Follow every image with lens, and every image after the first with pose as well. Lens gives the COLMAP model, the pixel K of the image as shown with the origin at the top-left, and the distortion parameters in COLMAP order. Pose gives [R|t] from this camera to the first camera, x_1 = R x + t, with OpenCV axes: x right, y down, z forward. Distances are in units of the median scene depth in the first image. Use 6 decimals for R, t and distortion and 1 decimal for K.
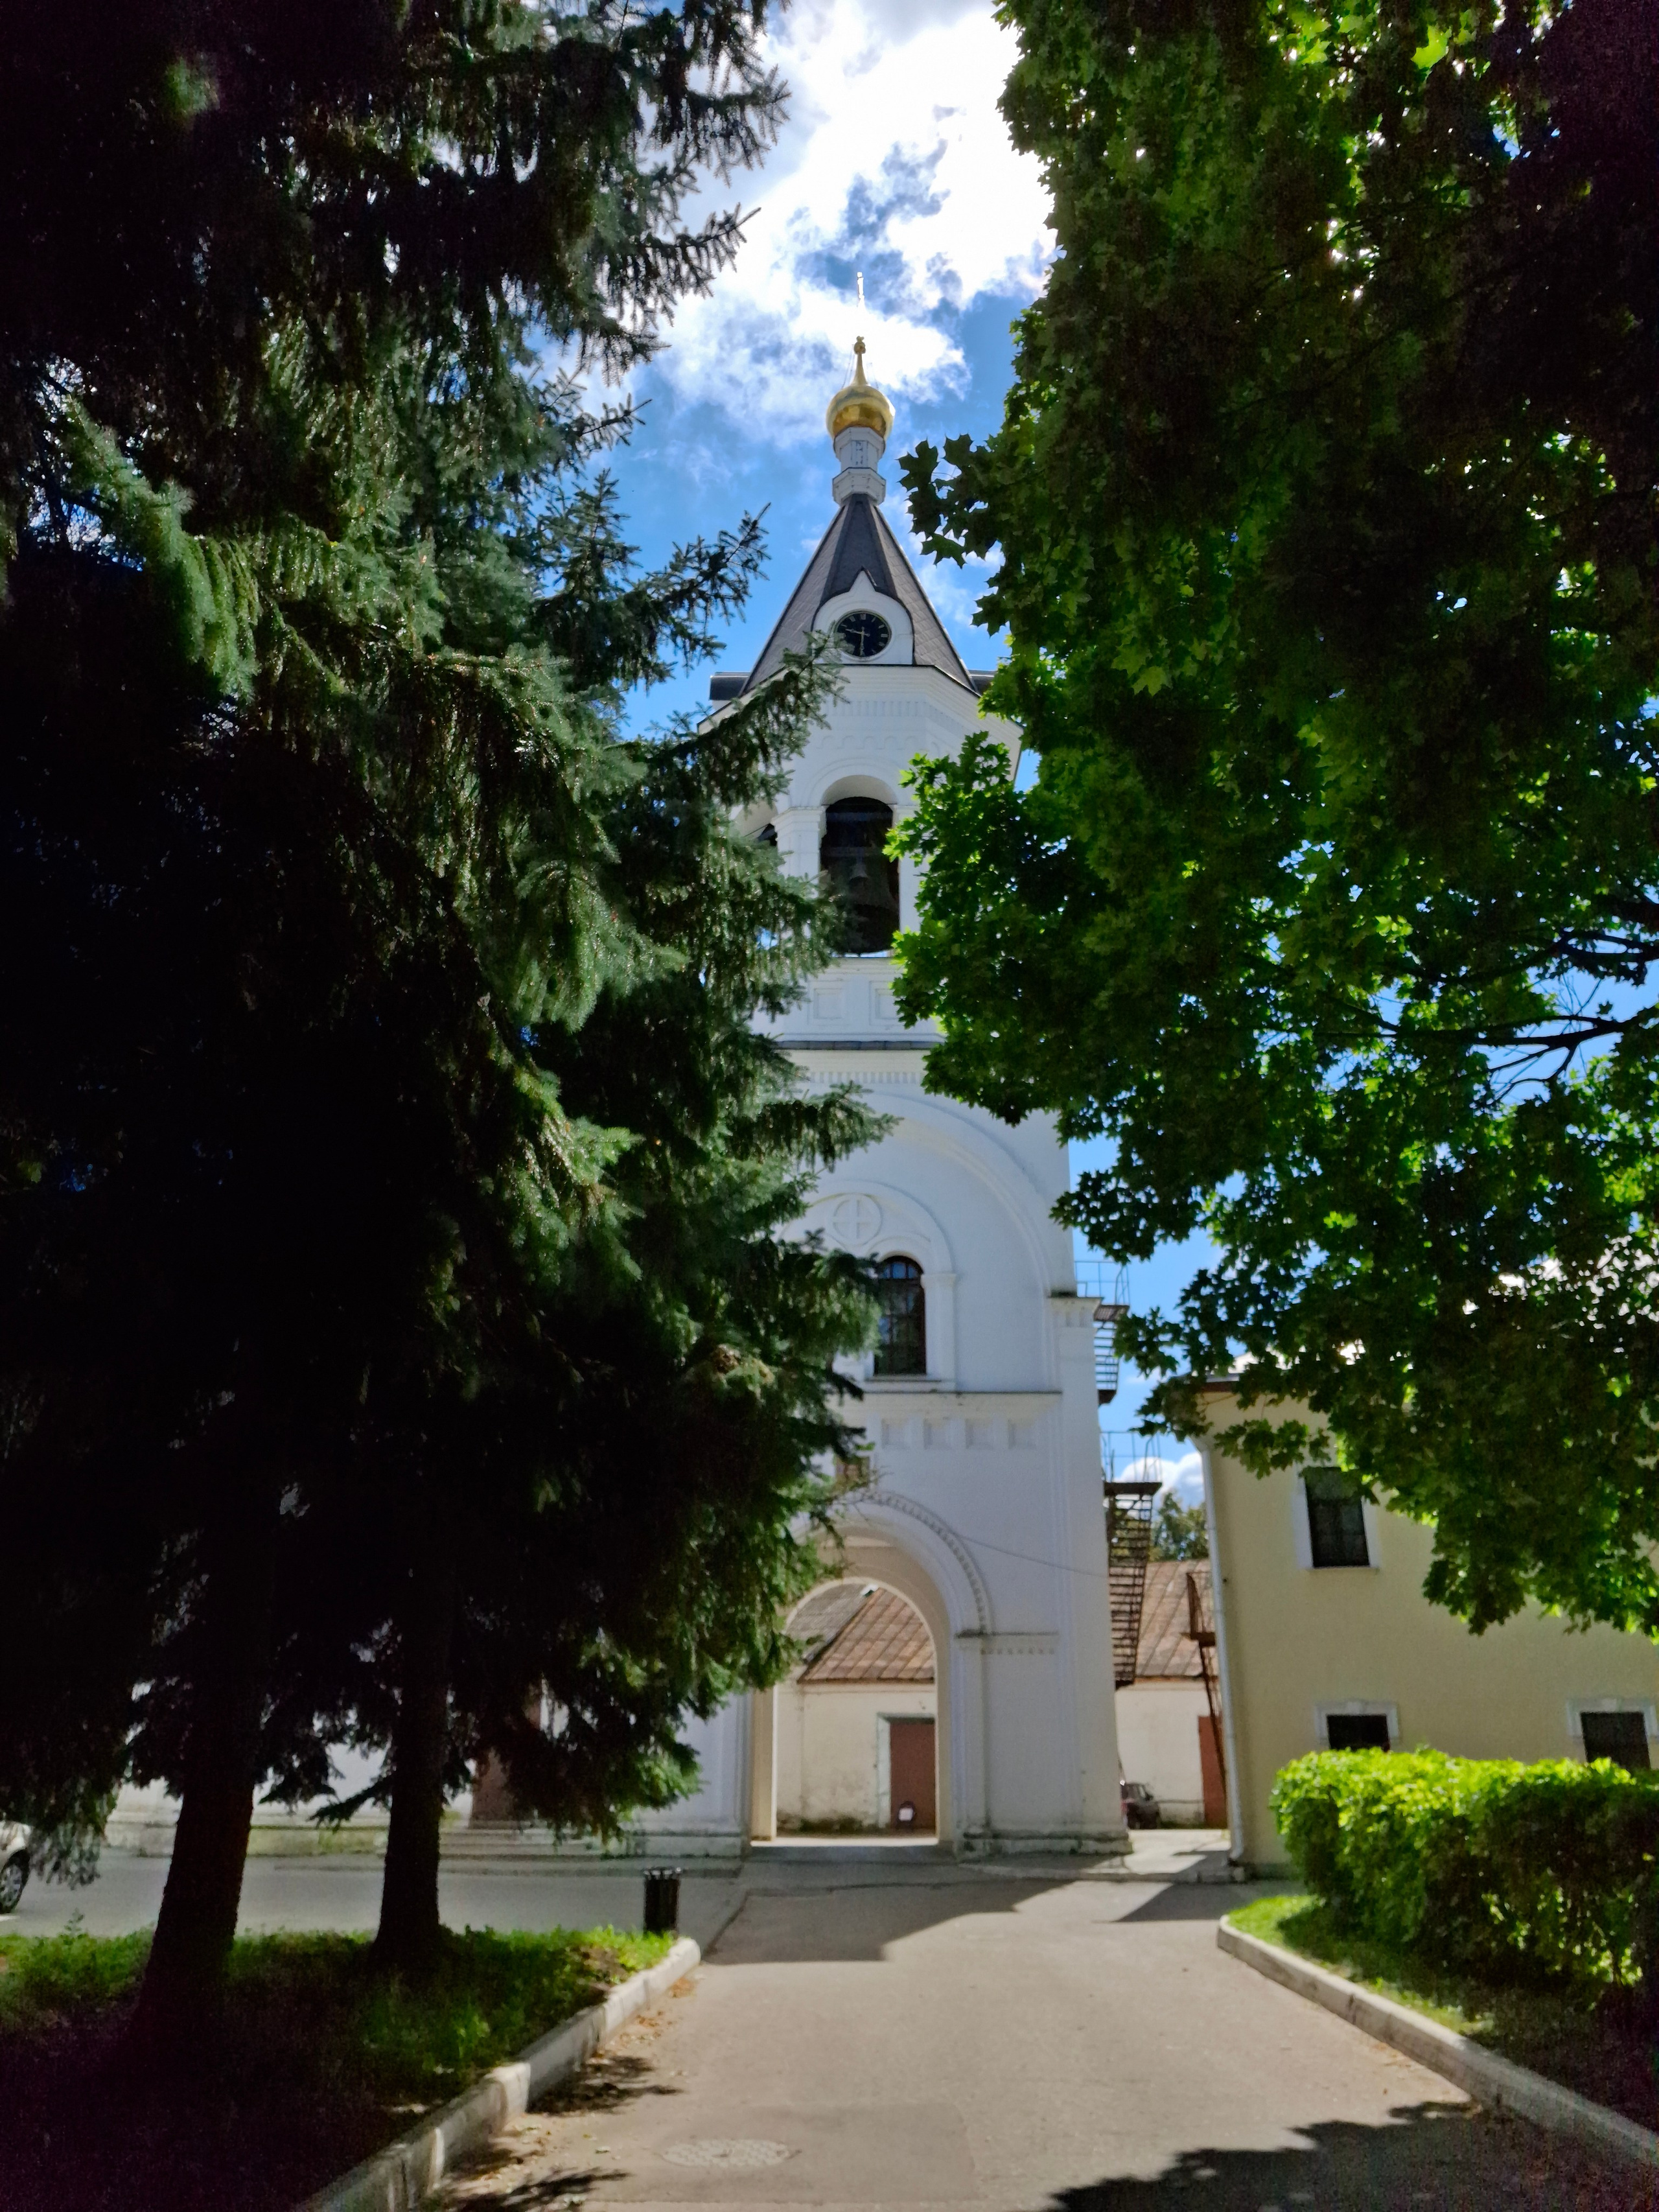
lens RADIAL K [[1580.6, 0, 829.5], [0, 1580.6, 1106.0], [0, 0, 1]] dist [0.071053, -0.000577]
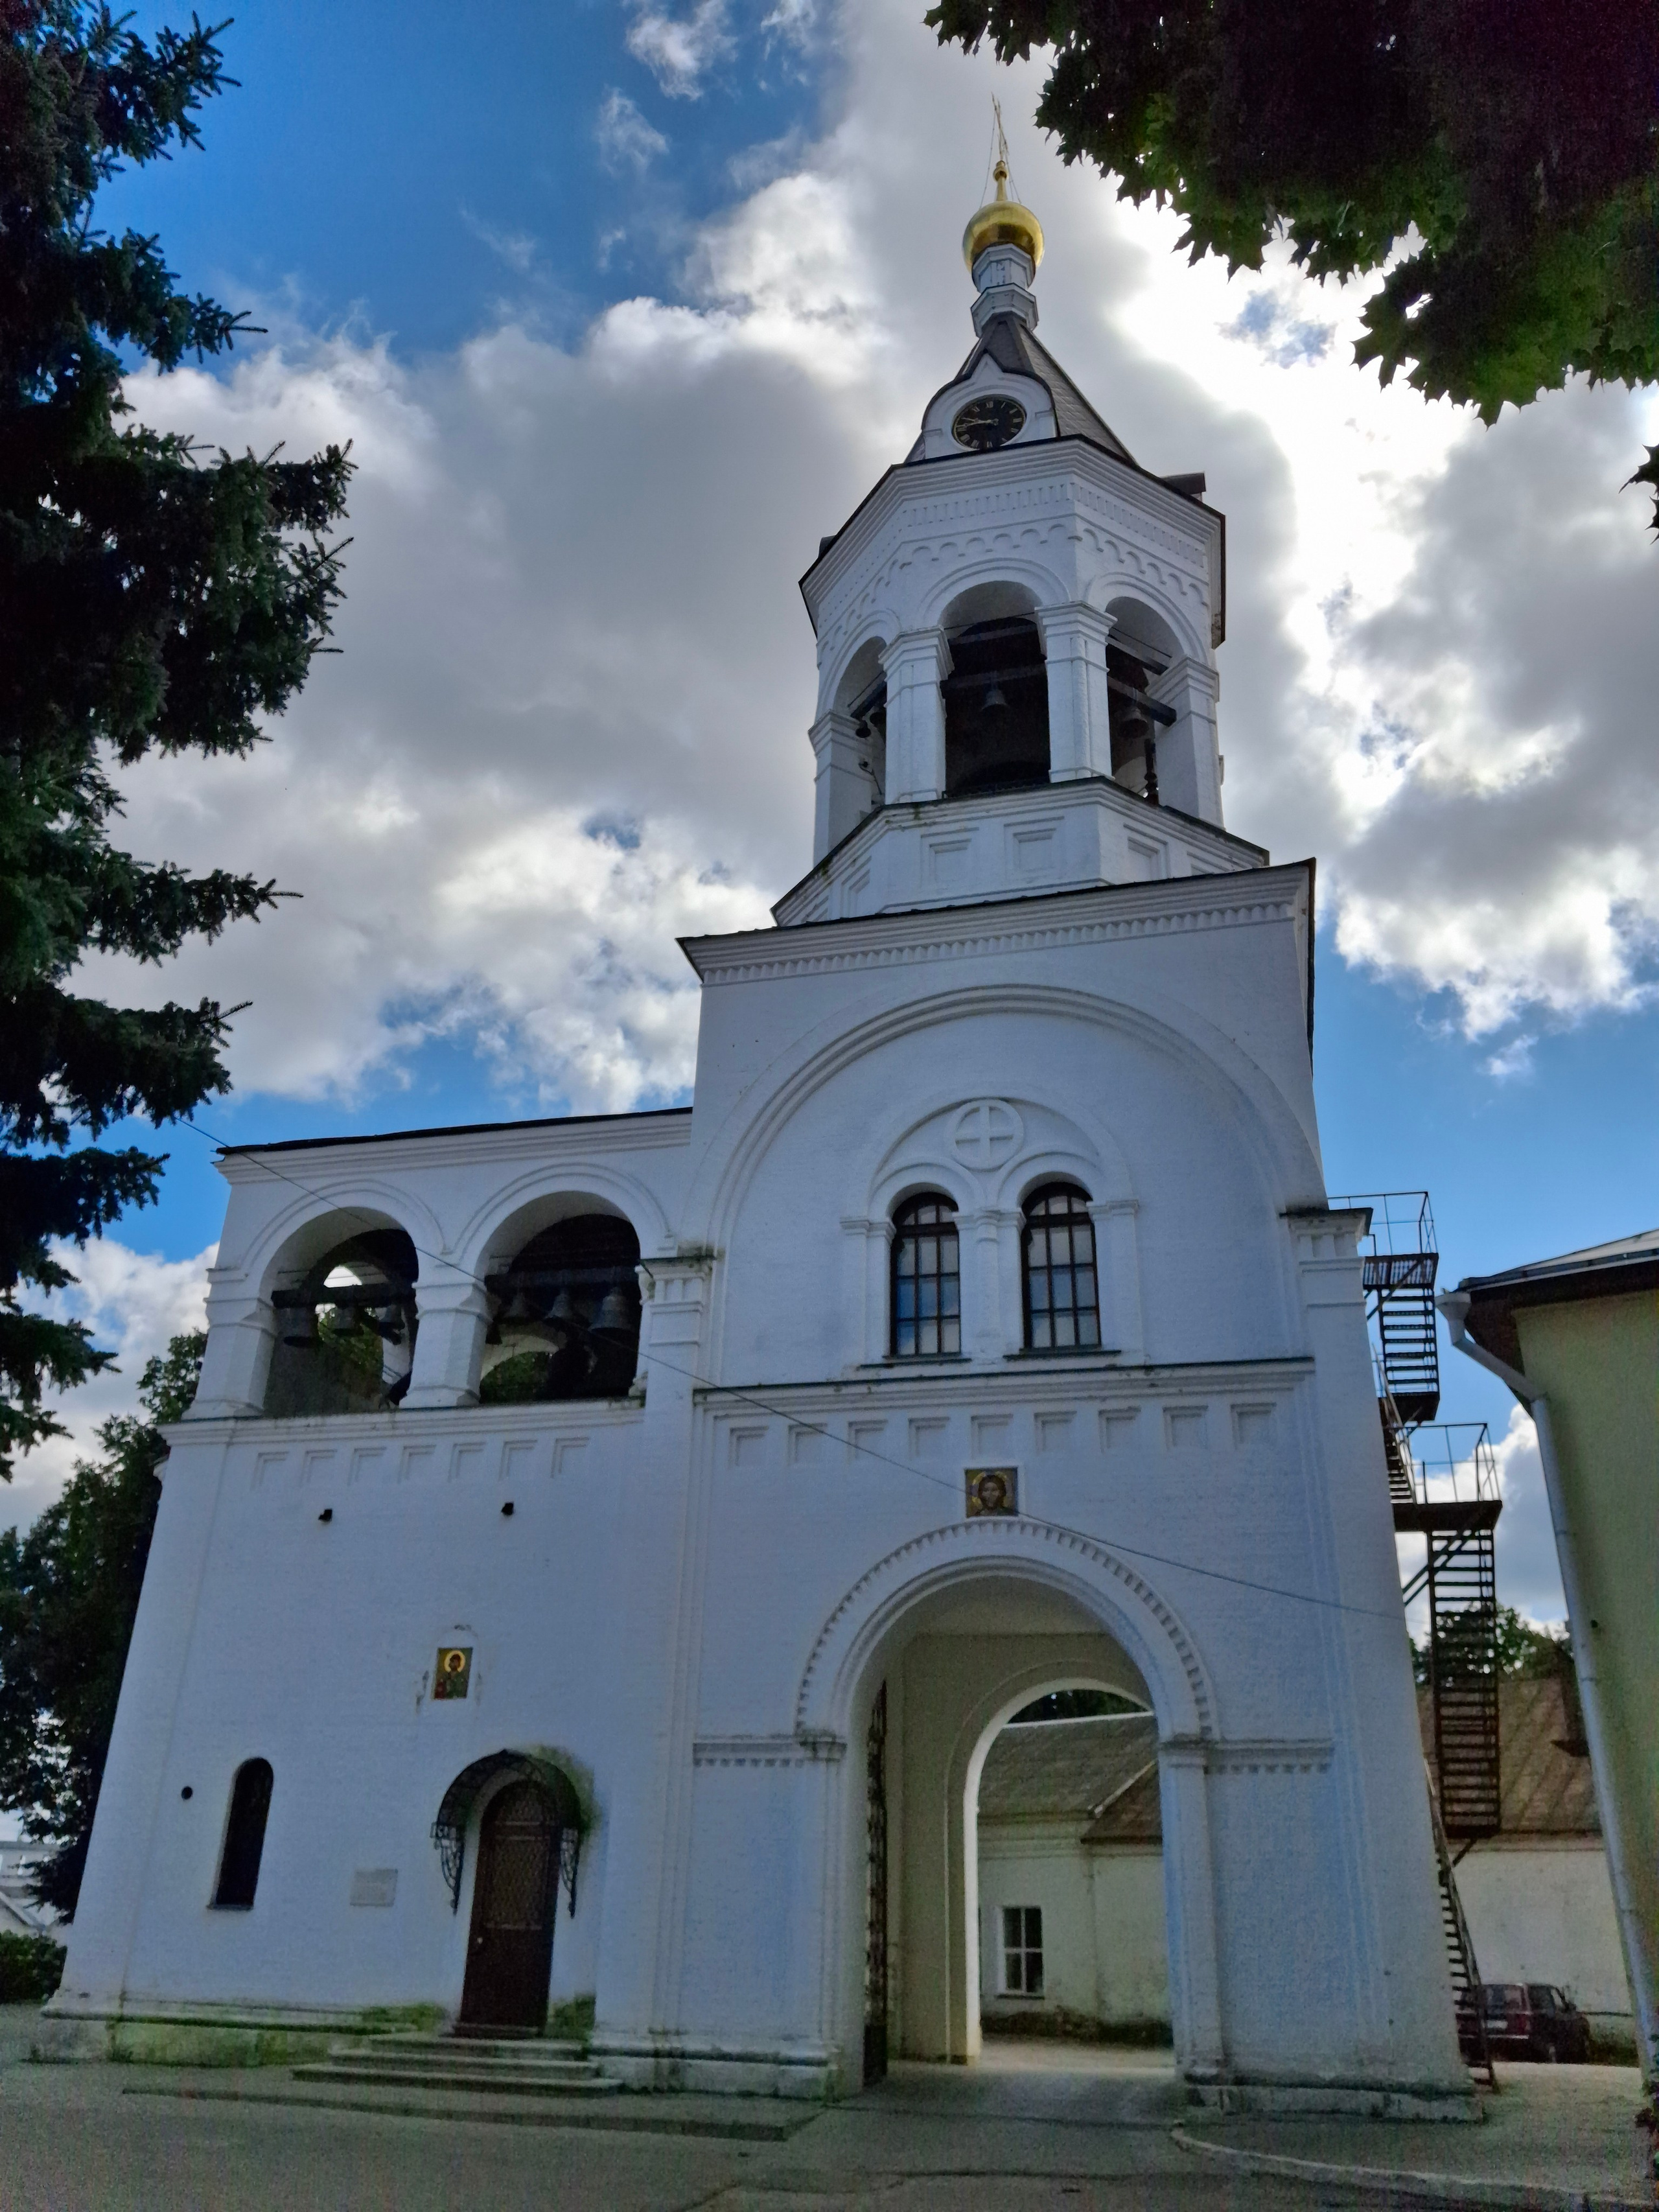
lens RADIAL K [[1610.2, 0, 829.5], [0, 1610.2, 1106.0], [0, 0, 1]] dist [0.047078, -0.037441]
pose [[0.974537, -0.087448, -0.206472, 0.100140], [0.069454, 0.993254, -0.092858, 0.126109], [0.213199, 0.076153, 0.974036, 0.313205]]
